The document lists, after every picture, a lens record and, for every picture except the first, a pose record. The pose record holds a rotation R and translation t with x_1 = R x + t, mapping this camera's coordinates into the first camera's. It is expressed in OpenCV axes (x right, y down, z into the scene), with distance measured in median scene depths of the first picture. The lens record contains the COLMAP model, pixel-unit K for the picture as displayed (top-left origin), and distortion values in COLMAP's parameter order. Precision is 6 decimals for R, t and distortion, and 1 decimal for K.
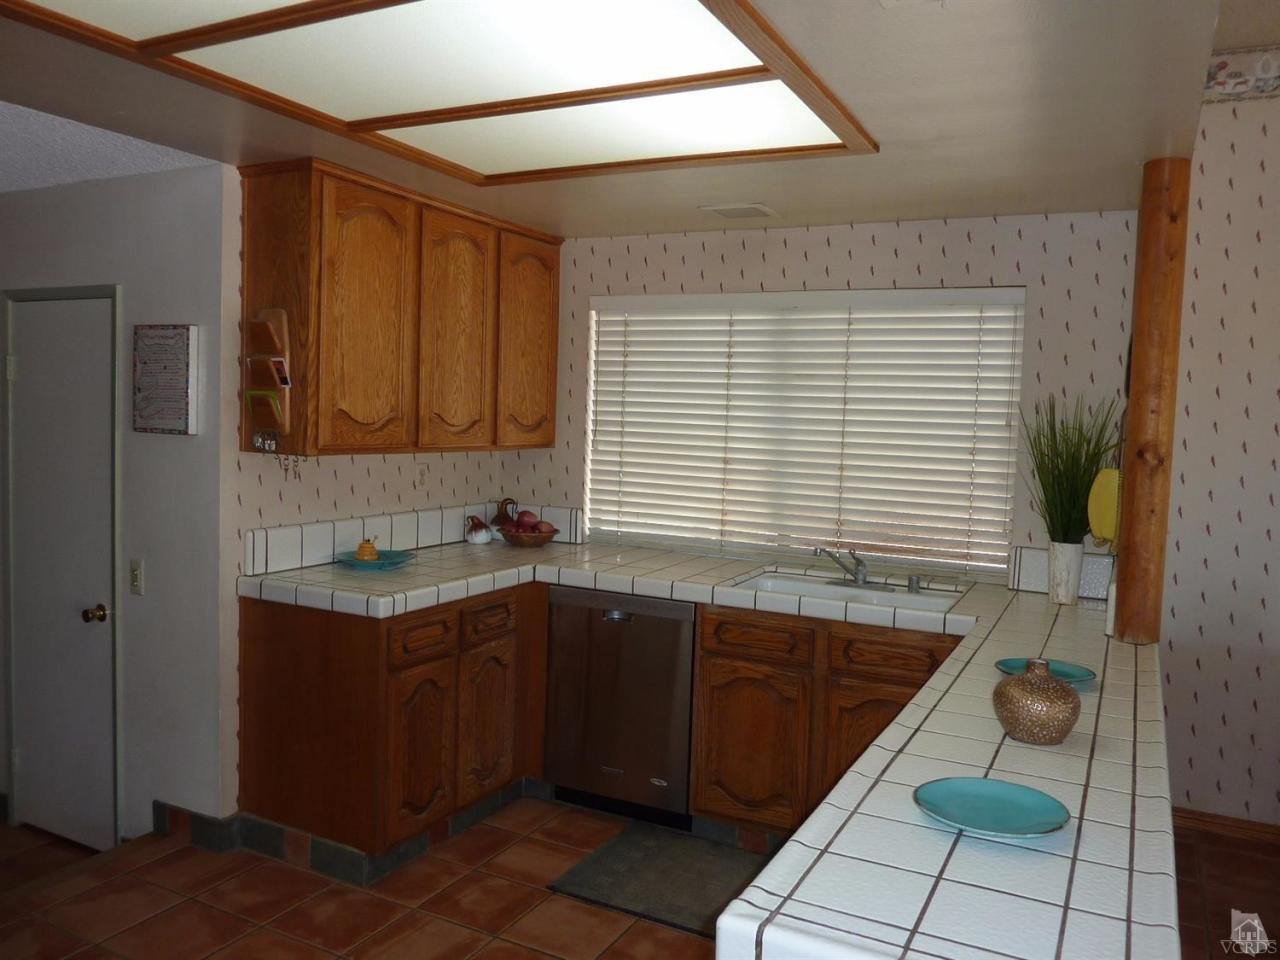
lens RADIAL K [[975.5, 0, 649.2], [0, 975.5, 481.5], [0, 0, 1]] dist [-0.019608, -0.018805]
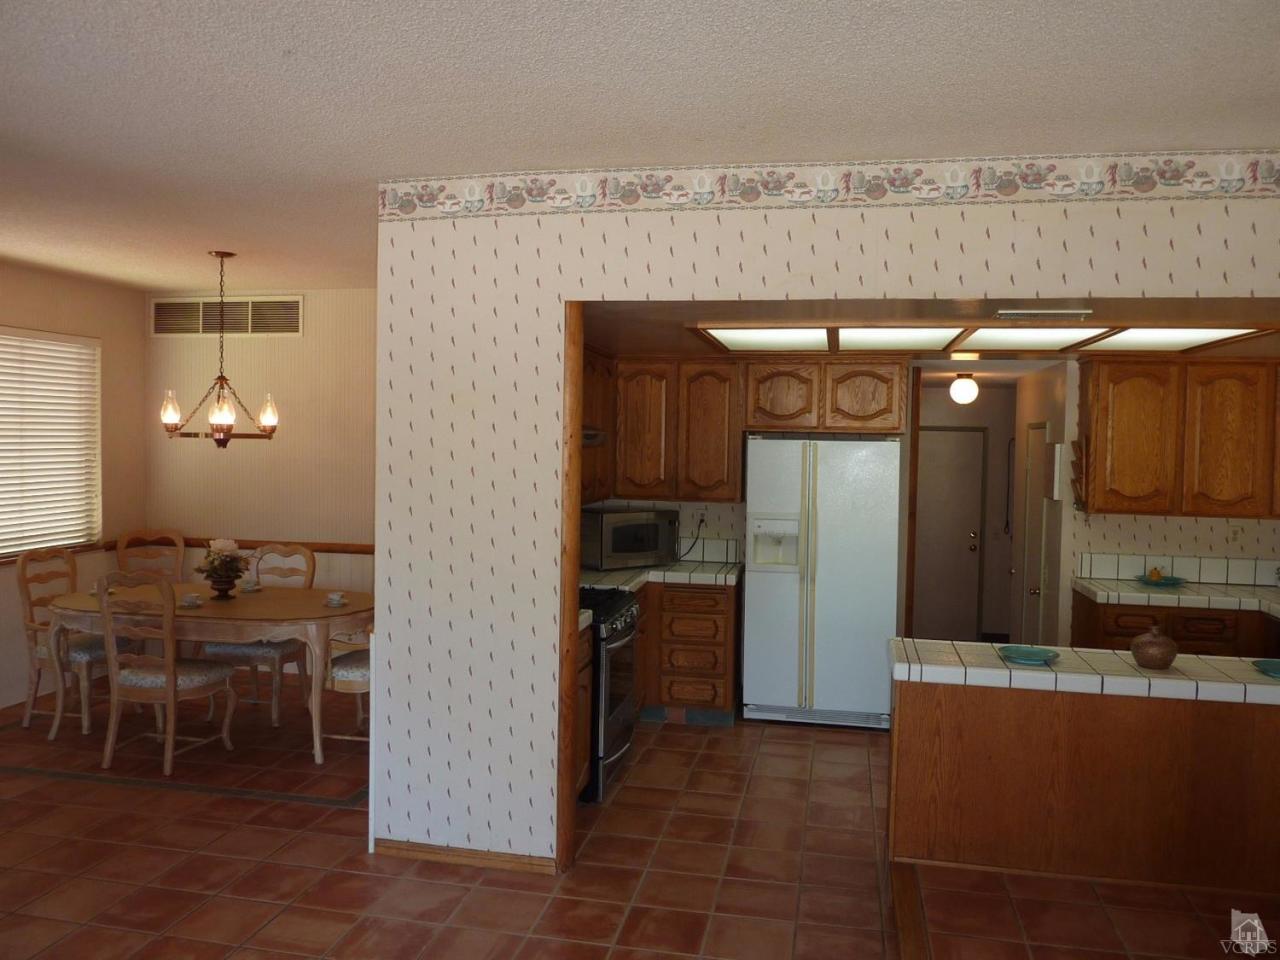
lens RADIAL K [[975.5, 0, 642.3], [0, 975.5, 475.1], [0, 0, 1]] dist [-0.019608, -0.018805]
pose [[0.264488, 0.007196, -0.964362, 1.009551], [-0.078285, 0.996832, -0.014032, -0.005197], [0.961206, 0.079207, 0.264213, -0.262195]]
